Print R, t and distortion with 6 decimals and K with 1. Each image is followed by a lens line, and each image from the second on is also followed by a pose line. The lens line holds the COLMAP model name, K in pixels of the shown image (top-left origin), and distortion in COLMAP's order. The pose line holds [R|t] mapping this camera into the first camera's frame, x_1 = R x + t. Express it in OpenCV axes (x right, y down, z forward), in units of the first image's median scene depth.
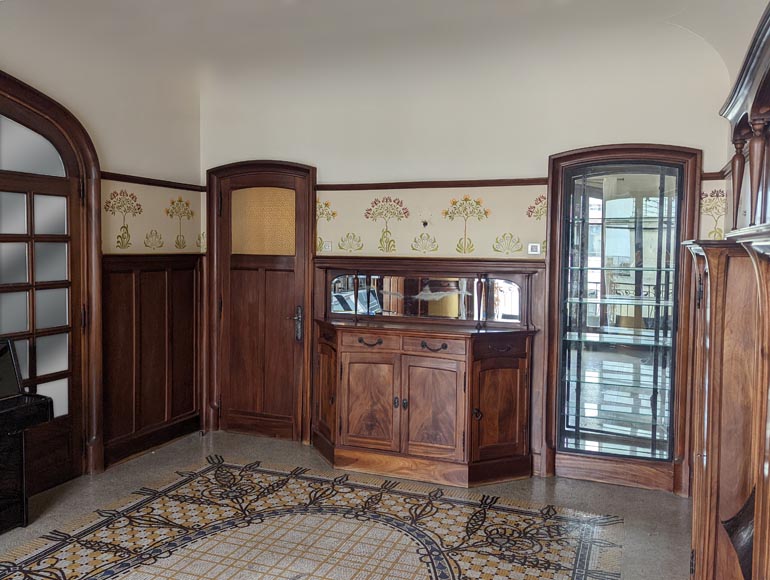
lens RADIAL K [[650.5, 0, 385.0], [0, 650.5, 282.4], [0, 0, 1]] dist [0.061406, -0.007047]
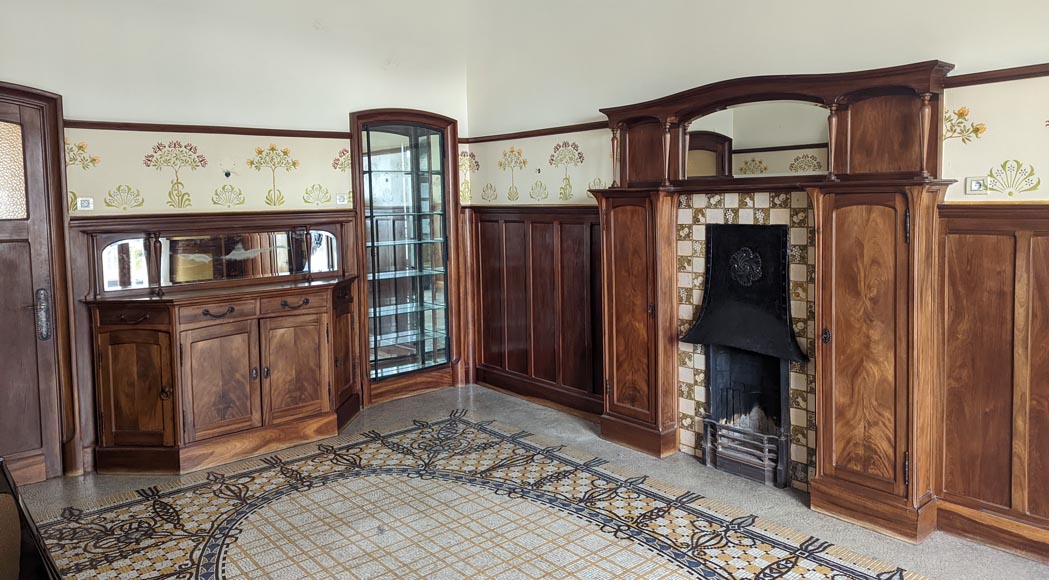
lens RADIAL K [[737.6, 0, 530.6], [0, 737.6, 241.8], [0, 0, 1]] dist [0.075175, -0.065113]
pose [[0.474945, -0.079942, 0.876377, -0.690188], [0.067820, 0.996229, 0.054120, -0.027259], [-0.877398, 0.033732, 0.478575, 0.163985]]
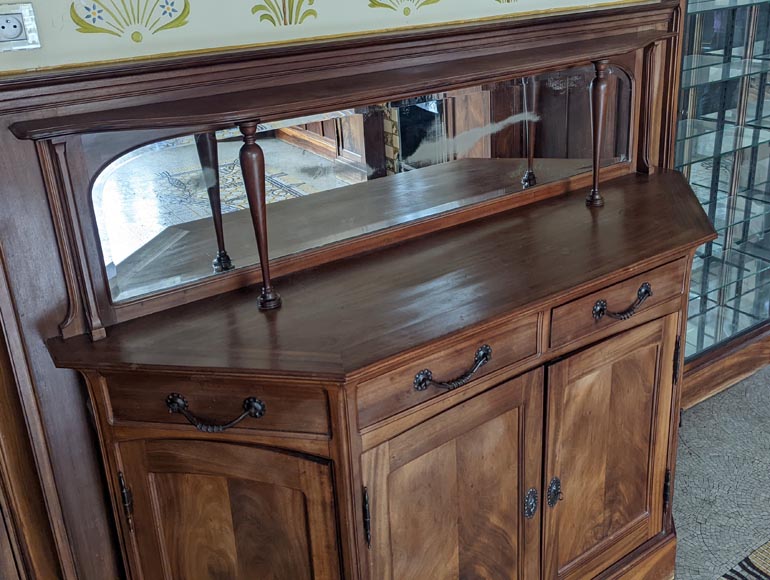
lens RADIAL K [[752.9, 0, 408.4], [0, 752.9, 218.3], [0, 0, 1]] dist [0.019616, 0.005913]
pose [[0.562437, -0.314596, 0.764653, -0.258206], [0.091466, 0.942786, 0.320607, -0.073580], [-0.821766, -0.110382, 0.559032, 0.853278]]
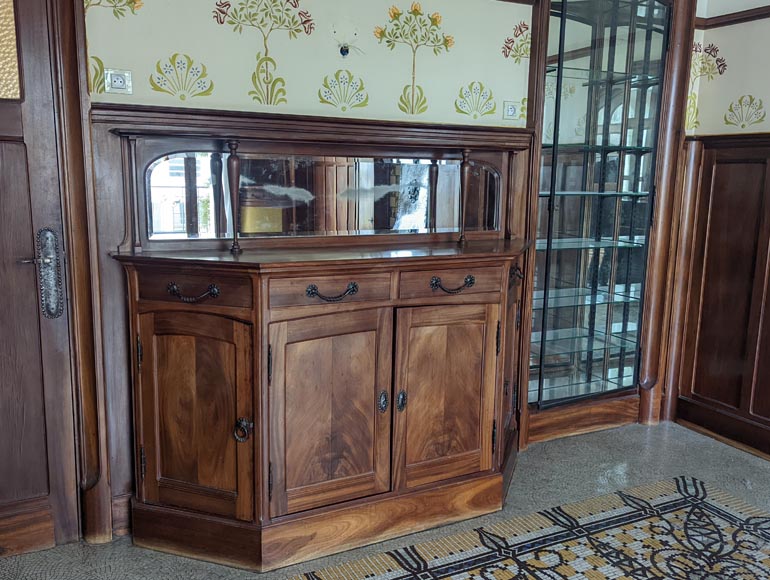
lens RADIAL K [[684.9, 0, 385.0], [0, 684.9, 290.0], [0, 0, 1]] dist [0.055490, -0.006573]
pose [[0.663361, -0.129421, 0.737022, -0.366972], [0.026494, 0.988375, 0.149712, 0.016779], [-0.747830, -0.079786, 0.659079, 0.649328]]
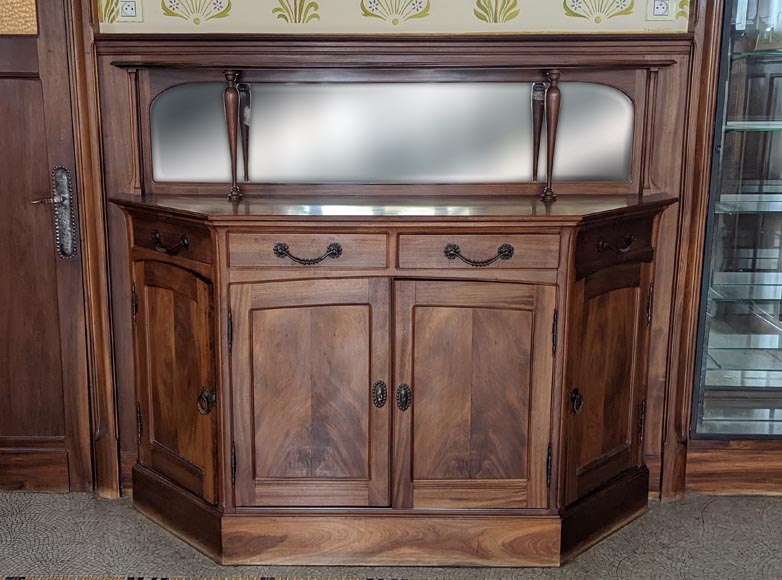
lens RADIAL K [[942.7, 0, 362.0], [0, 942.7, 273.0], [0, 0, 1]] dist [0.056913, -0.017316]
pose [[0.938864, -0.088258, 0.332784, -0.183480], [0.030518, 0.984113, 0.174899, 0.004938], [-0.342934, -0.154051, 0.926642, 0.464789]]
